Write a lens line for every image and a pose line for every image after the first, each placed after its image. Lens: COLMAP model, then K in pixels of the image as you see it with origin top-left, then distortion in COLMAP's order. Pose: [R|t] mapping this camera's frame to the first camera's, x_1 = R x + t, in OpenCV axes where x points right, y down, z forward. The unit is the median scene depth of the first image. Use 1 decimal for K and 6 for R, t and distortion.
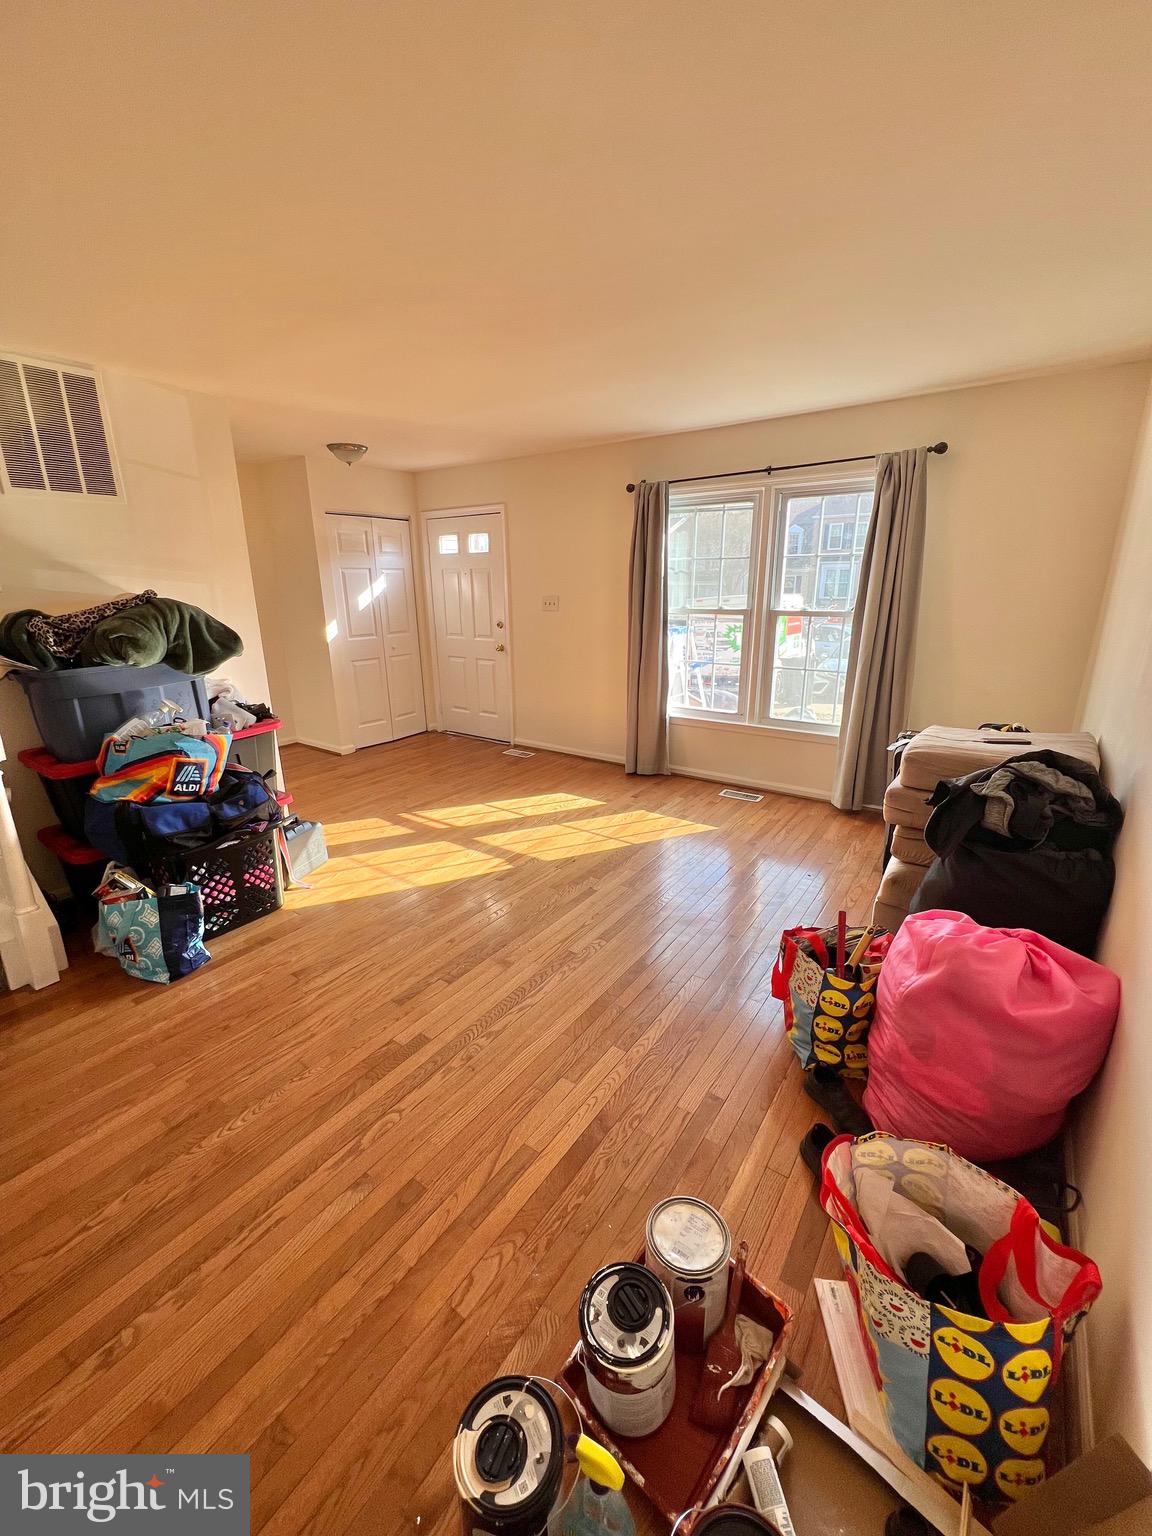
lens RADIAL K [[617.7, 0, 575.2], [0, 617.7, 762.0], [0, 0, 1]] dist [-0.003343, 0.001782]
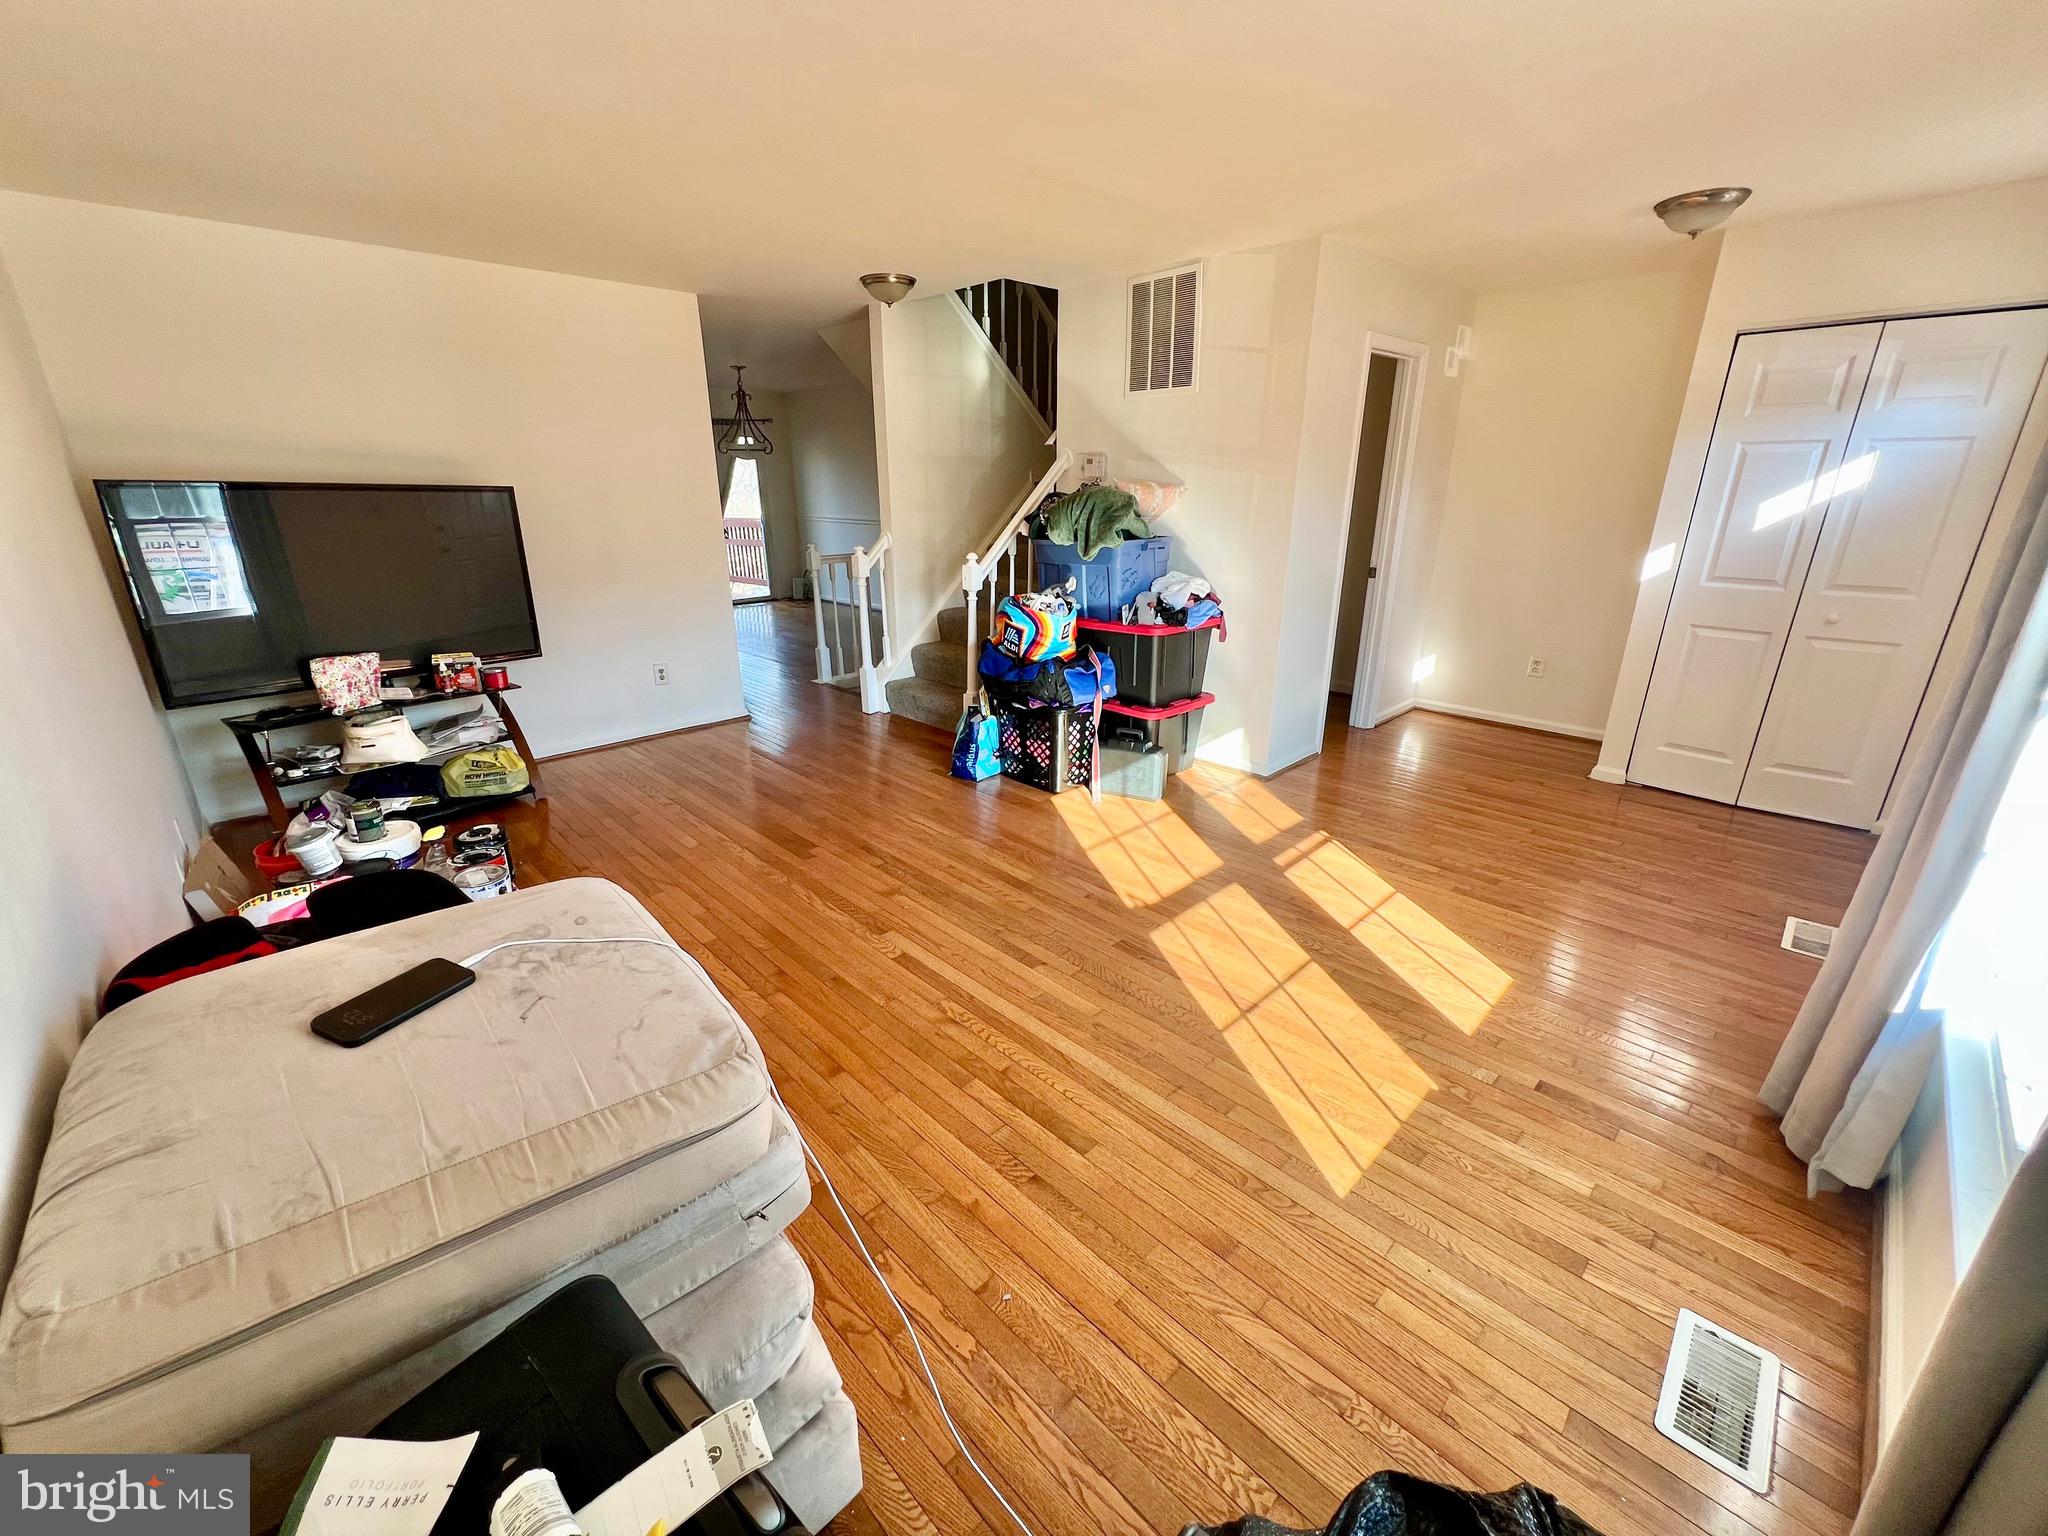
lens RADIAL K [[823.6, 0, 1023.4], [0, 823.6, 765.7], [0, 0, 1]] dist [-0.003343, 0.001782]
pose [[-0.180175, 0.333296, -0.925446, 0.622065], [-0.275177, 0.886198, 0.372734, -0.239231], [0.944359, 0.321819, -0.067955, 0.814160]]
